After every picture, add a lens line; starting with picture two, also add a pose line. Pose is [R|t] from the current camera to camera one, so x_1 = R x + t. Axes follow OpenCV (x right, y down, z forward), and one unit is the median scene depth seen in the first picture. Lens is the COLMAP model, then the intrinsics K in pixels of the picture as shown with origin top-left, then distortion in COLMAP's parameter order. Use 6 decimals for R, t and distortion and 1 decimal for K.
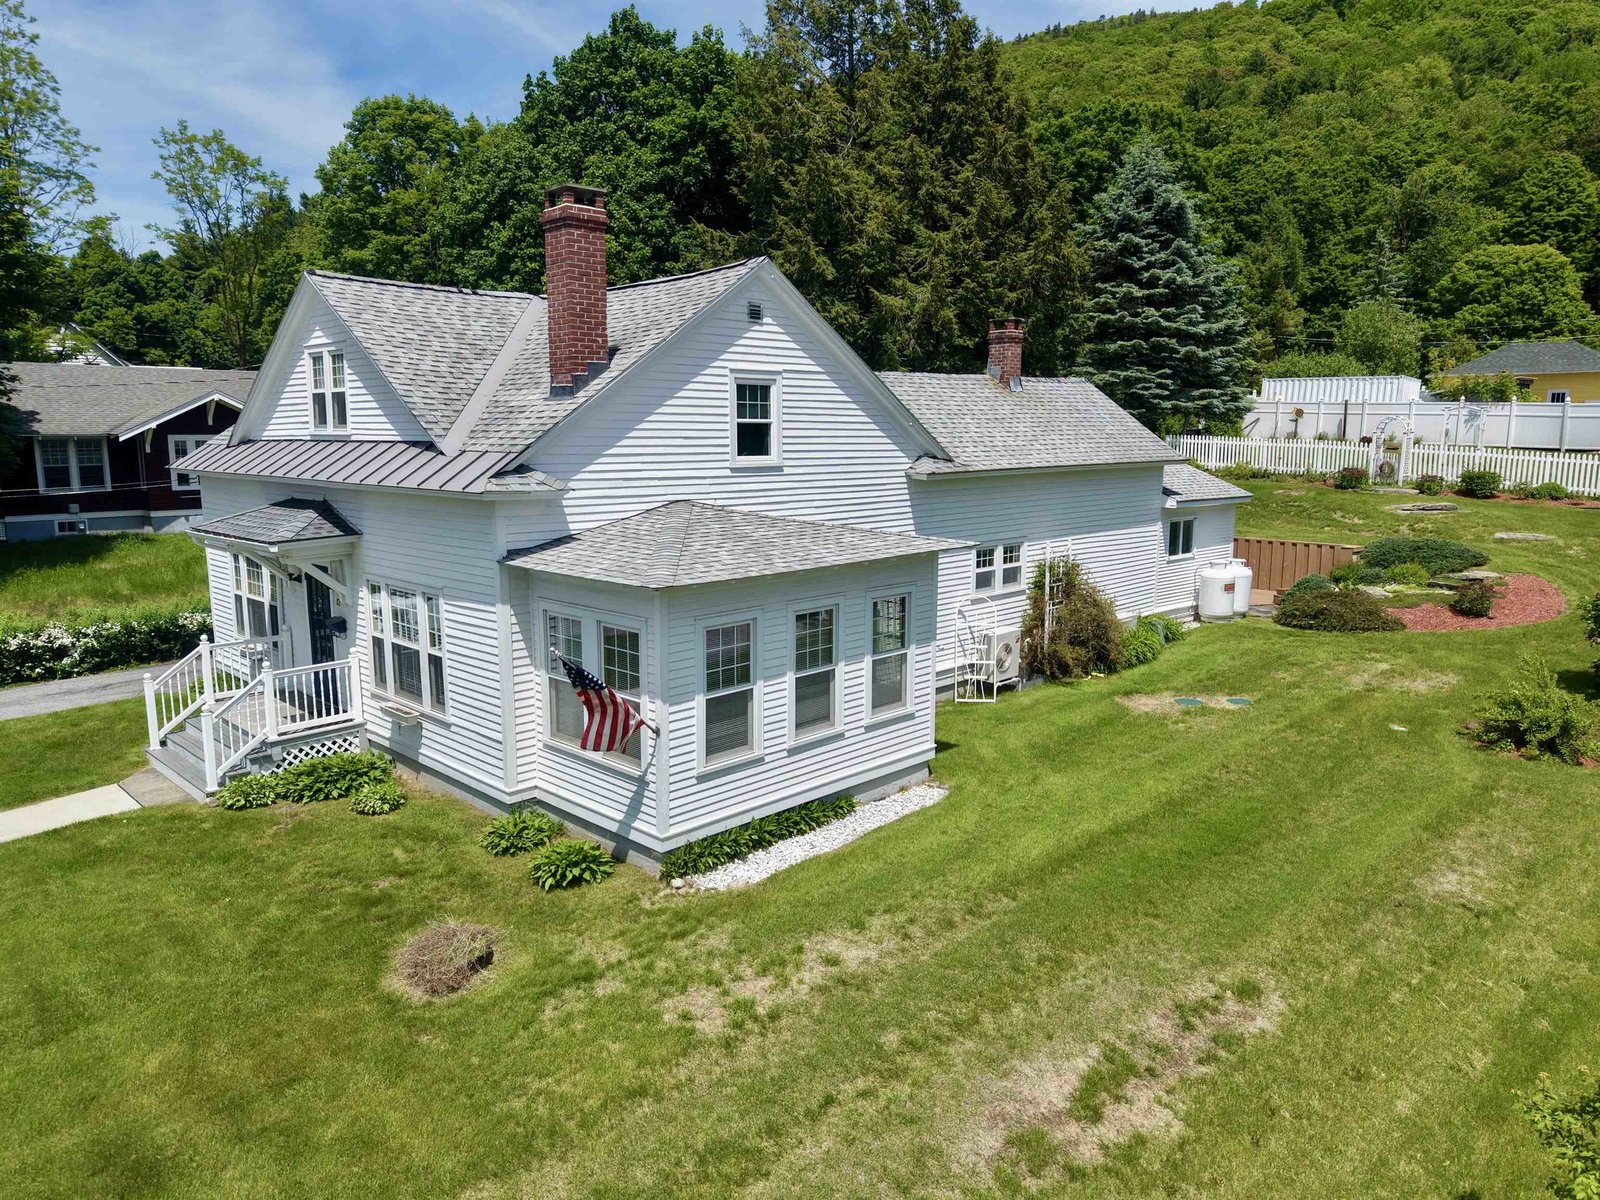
lens RADIAL K [[1058.9, 0, 801.0], [0, 1058.9, 625.6], [0, 0, 1]] dist [0.004372, -0.000839]
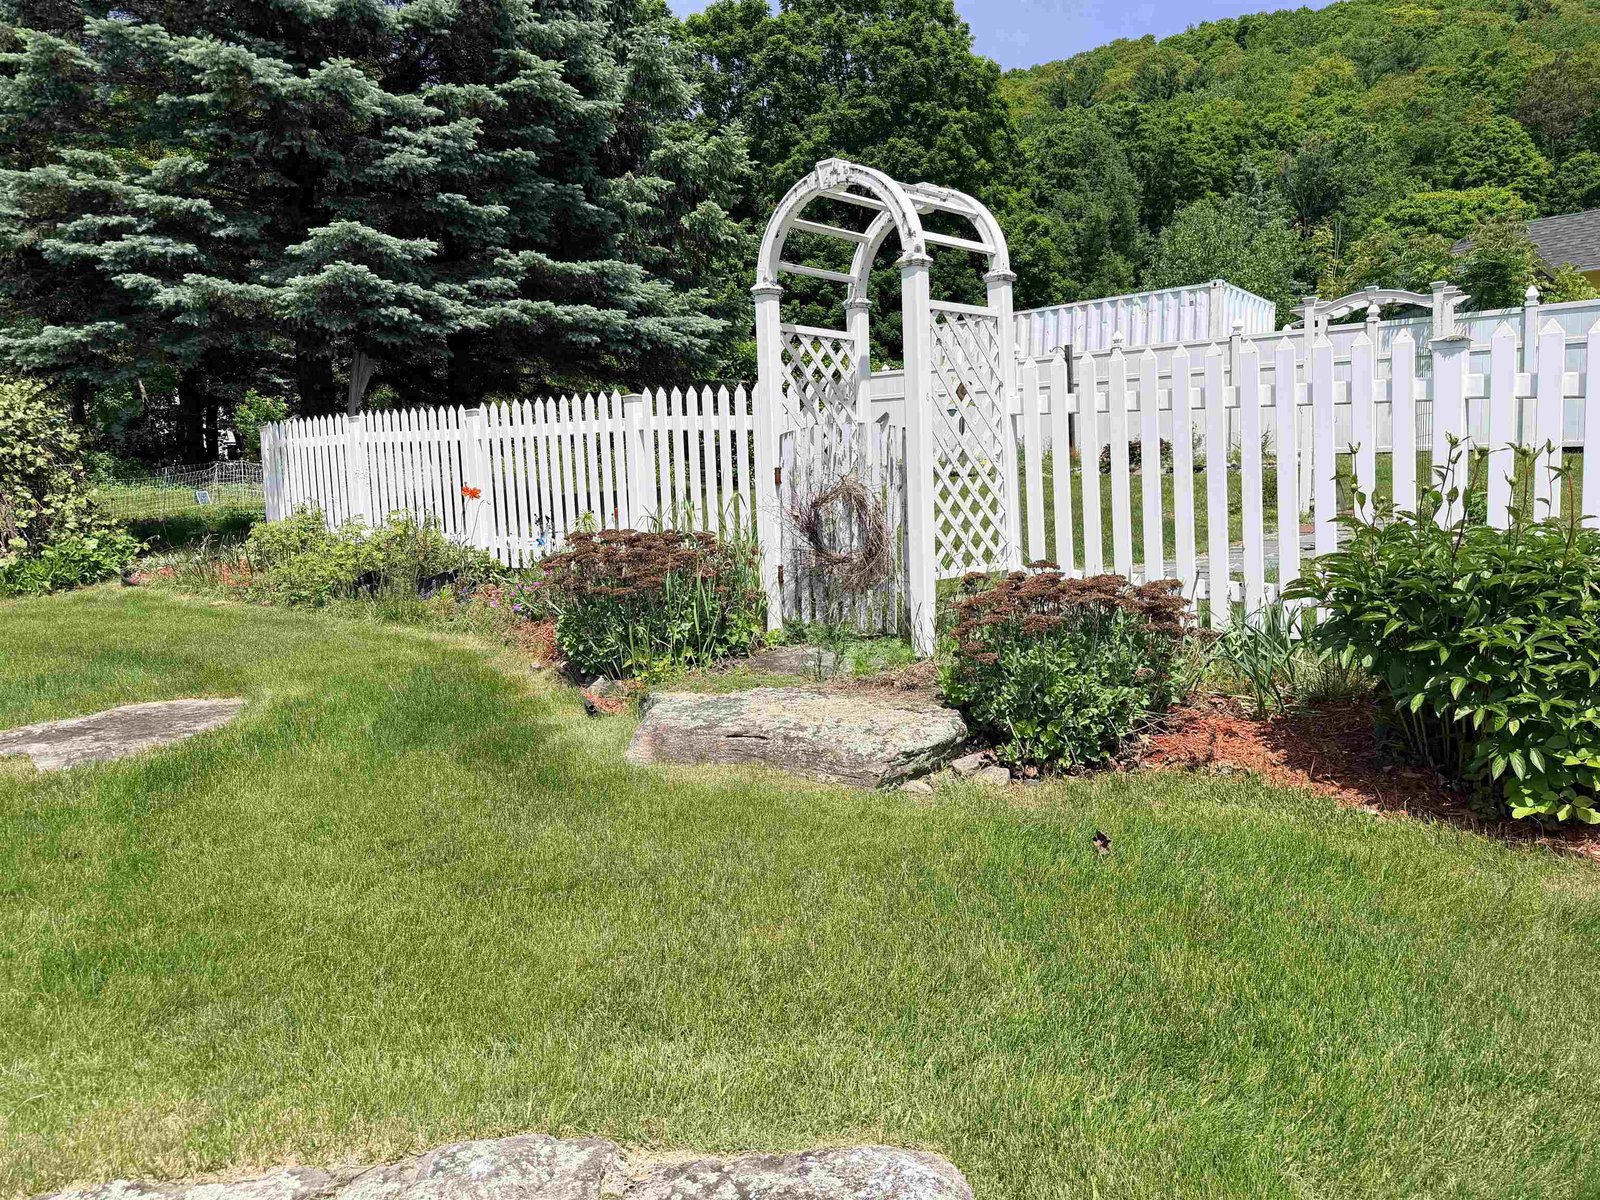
lens RADIAL K [[1131.8, 0, 800.0], [0, 1131.8, 600.0], [0, 0, 1]] dist [0.049779, -0.058589]
pose [[0.997706, -0.030372, 0.060497, 0.320669], [0.036103, 0.994724, -0.096024, -0.074241], [-0.057261, 0.097988, 0.993539, 0.506642]]
